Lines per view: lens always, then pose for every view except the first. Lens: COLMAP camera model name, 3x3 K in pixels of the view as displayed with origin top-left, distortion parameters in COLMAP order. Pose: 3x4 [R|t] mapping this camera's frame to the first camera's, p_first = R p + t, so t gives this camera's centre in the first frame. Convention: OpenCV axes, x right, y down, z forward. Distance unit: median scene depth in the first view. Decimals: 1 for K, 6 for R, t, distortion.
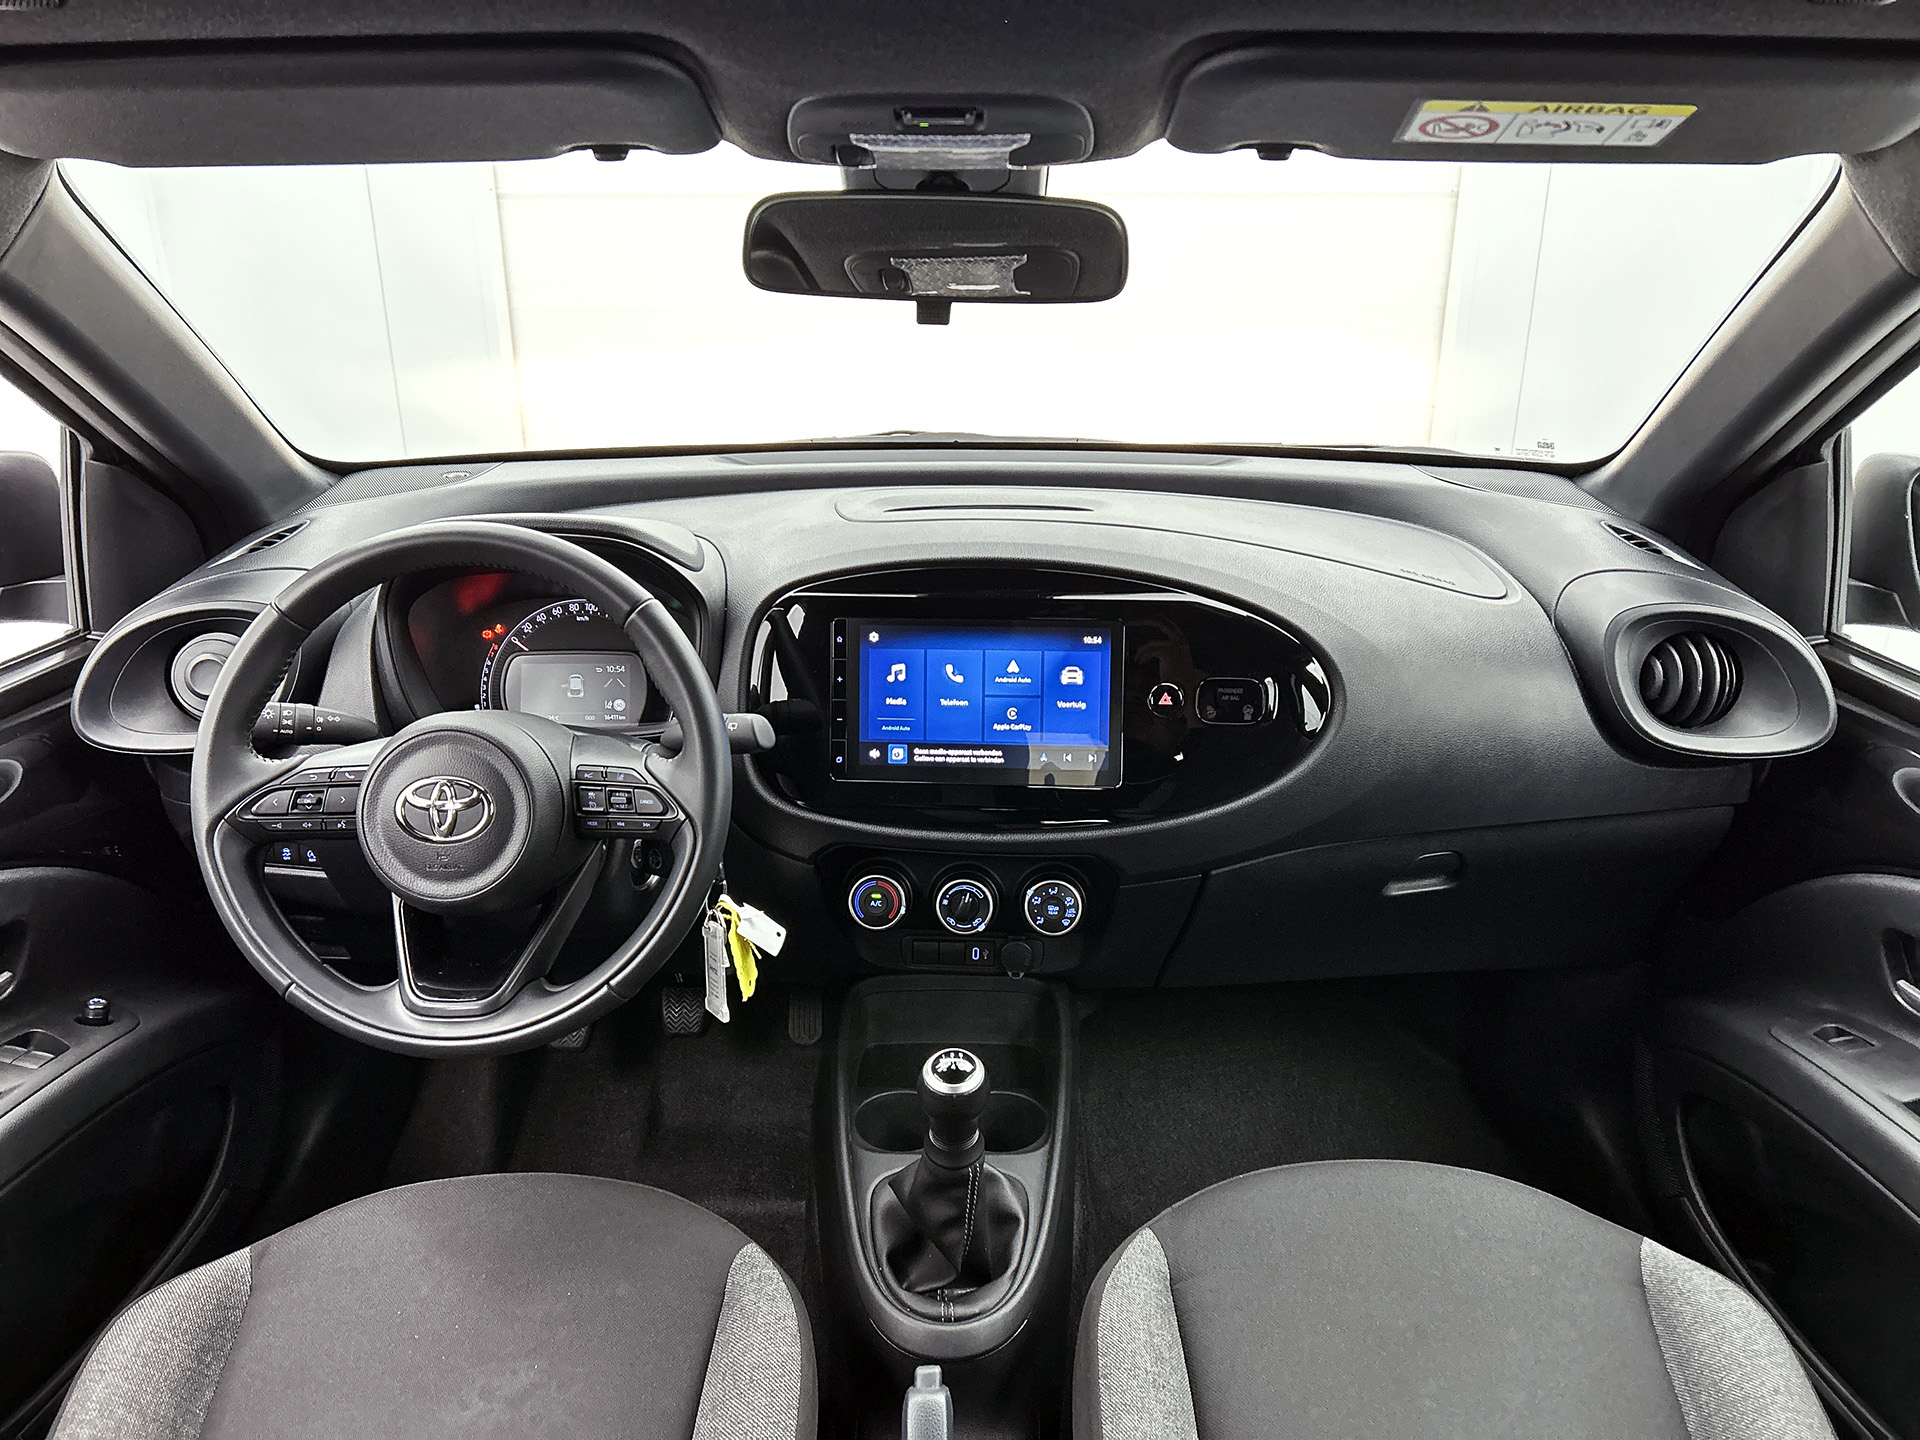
lens RADIAL K [[1440.0, 0, 993.6], [0, 1440.0, 705.0], [0, 0, 1]] dist [0.043482, -0.043999]
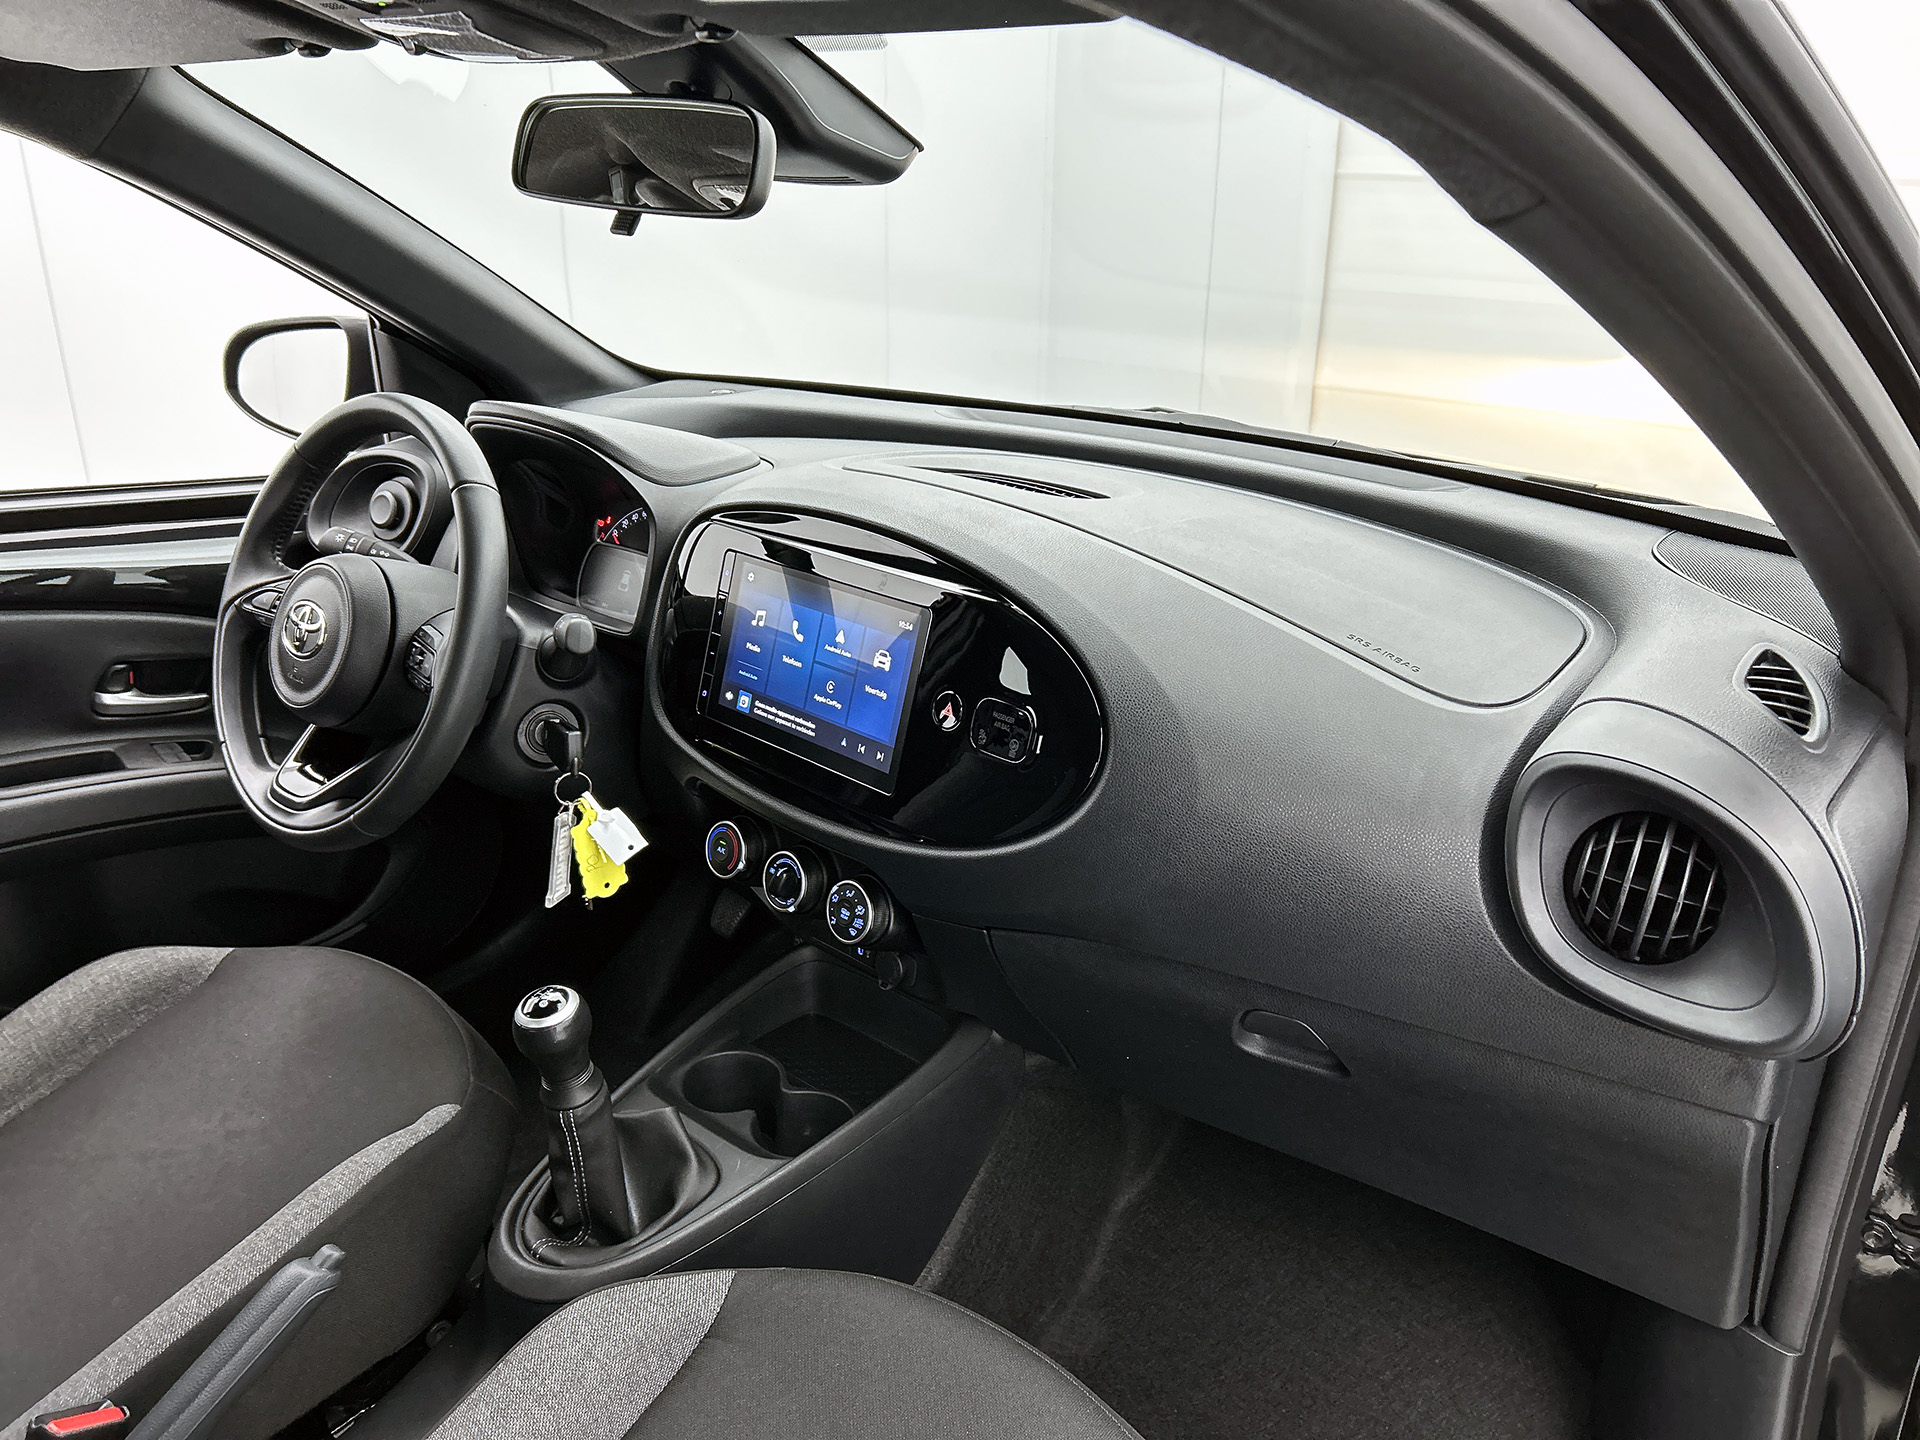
lens RADIAL K [[1440.0, 0, 965.3], [0, 1440.0, 693.5], [0, 0, 1]] dist [0.043482, -0.043999]
pose [[0.766206, 0.231587, -0.599413, 0.621374], [-0.238256, 0.968697, 0.069710, -0.073408], [0.596794, 0.089401, 0.797399, 0.323287]]
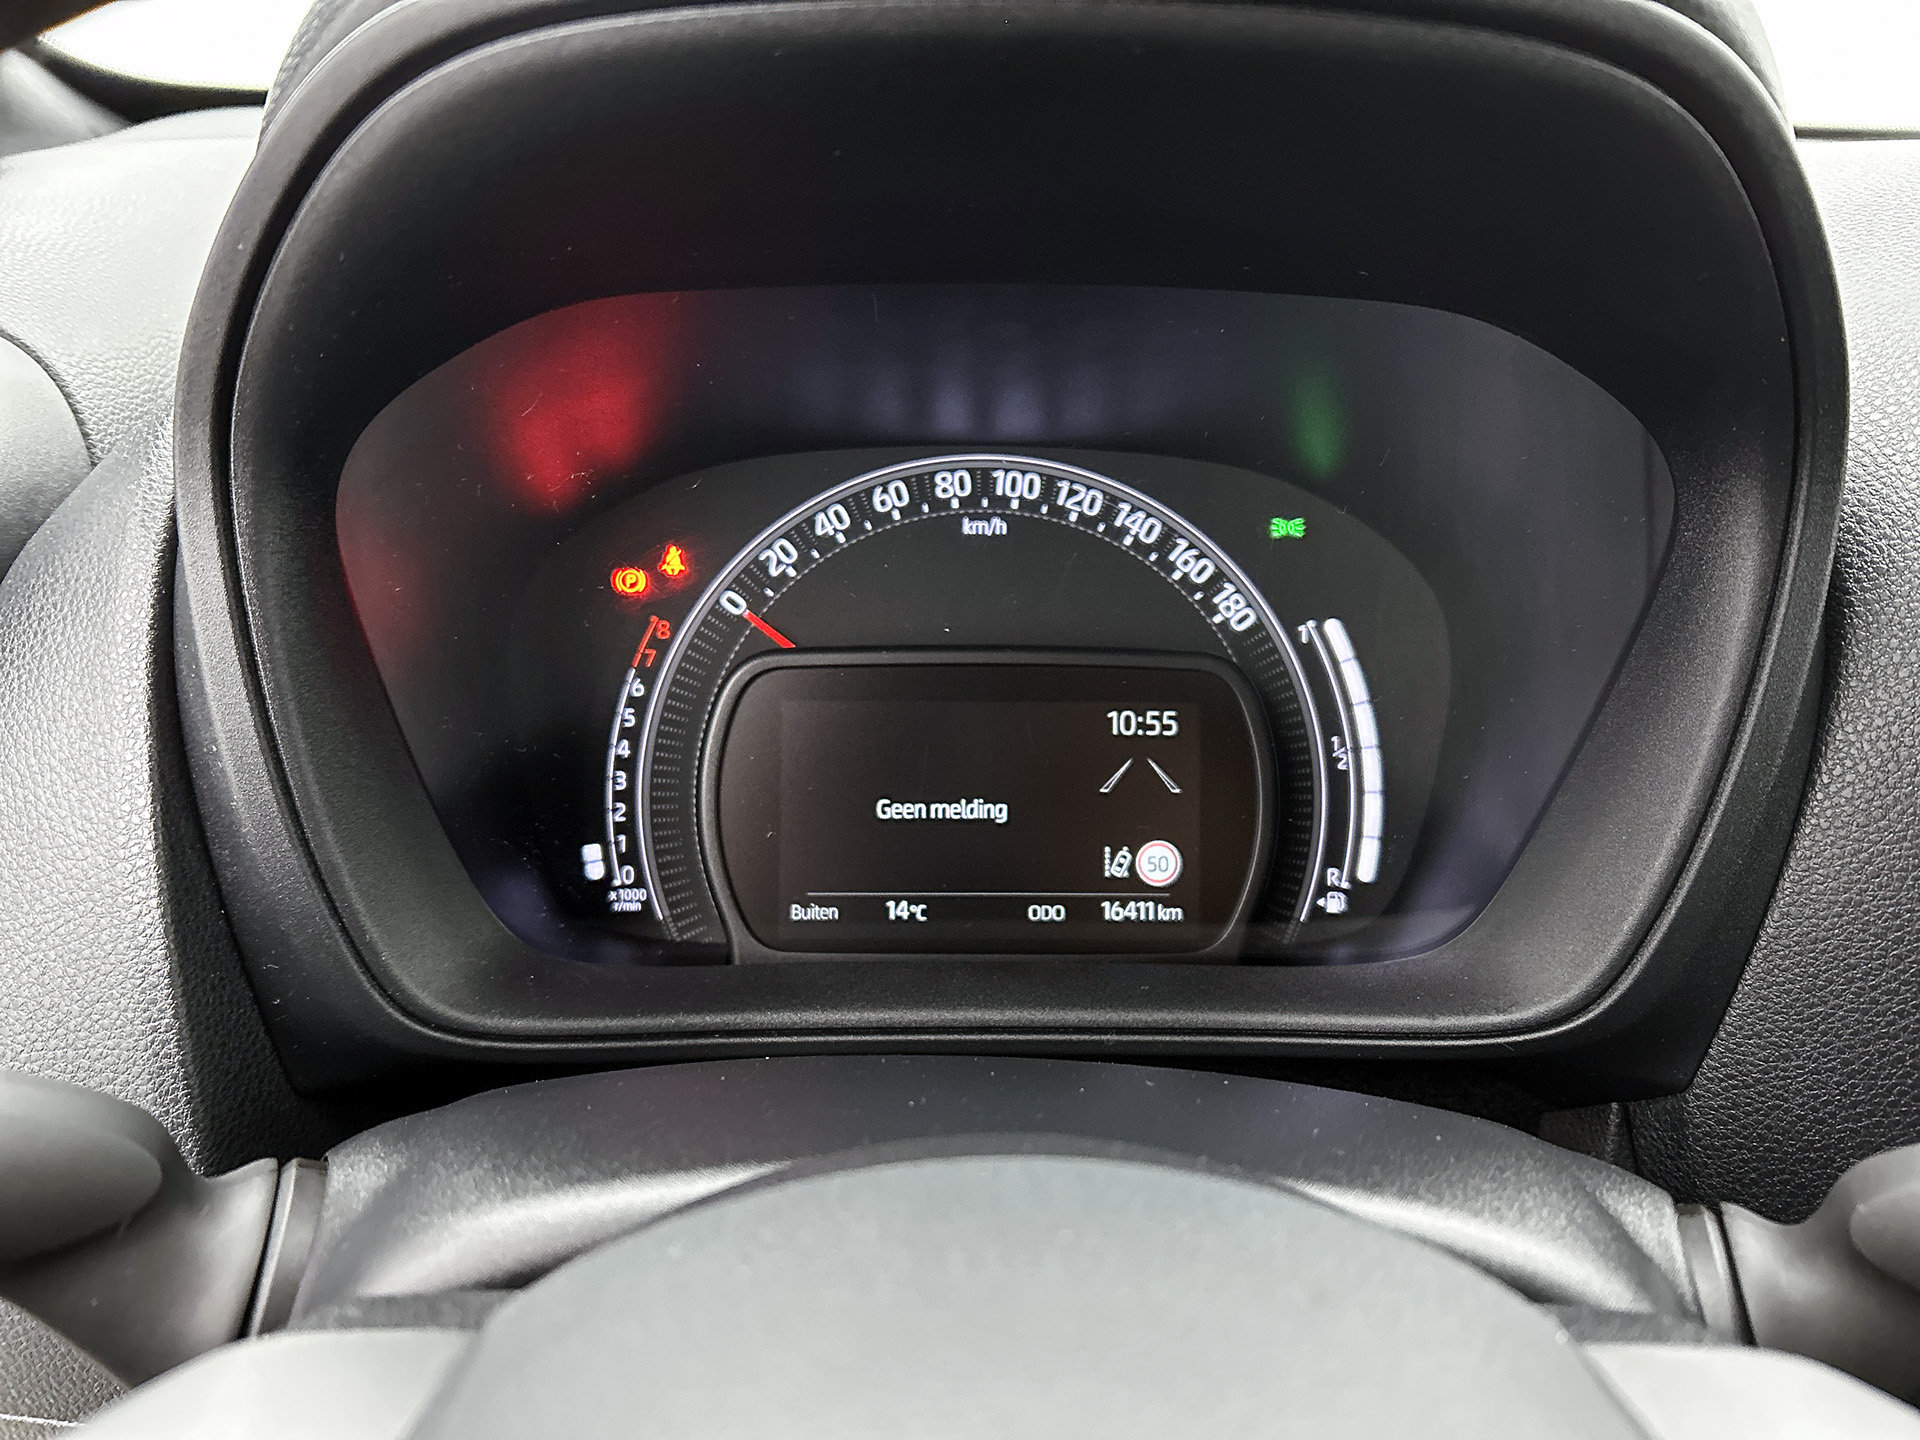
lens RADIAL K [[1440.0, 0, 998.8], [0, 1440.0, 714.4], [0, 0, 1]] dist [0.043482, -0.043999]
pose [[0.999132, 0.008533, 0.040768, -0.323675], [-0.010033, 0.999275, 0.036733, -0.038541], [-0.040425, -0.037110, 0.998493, 0.808791]]
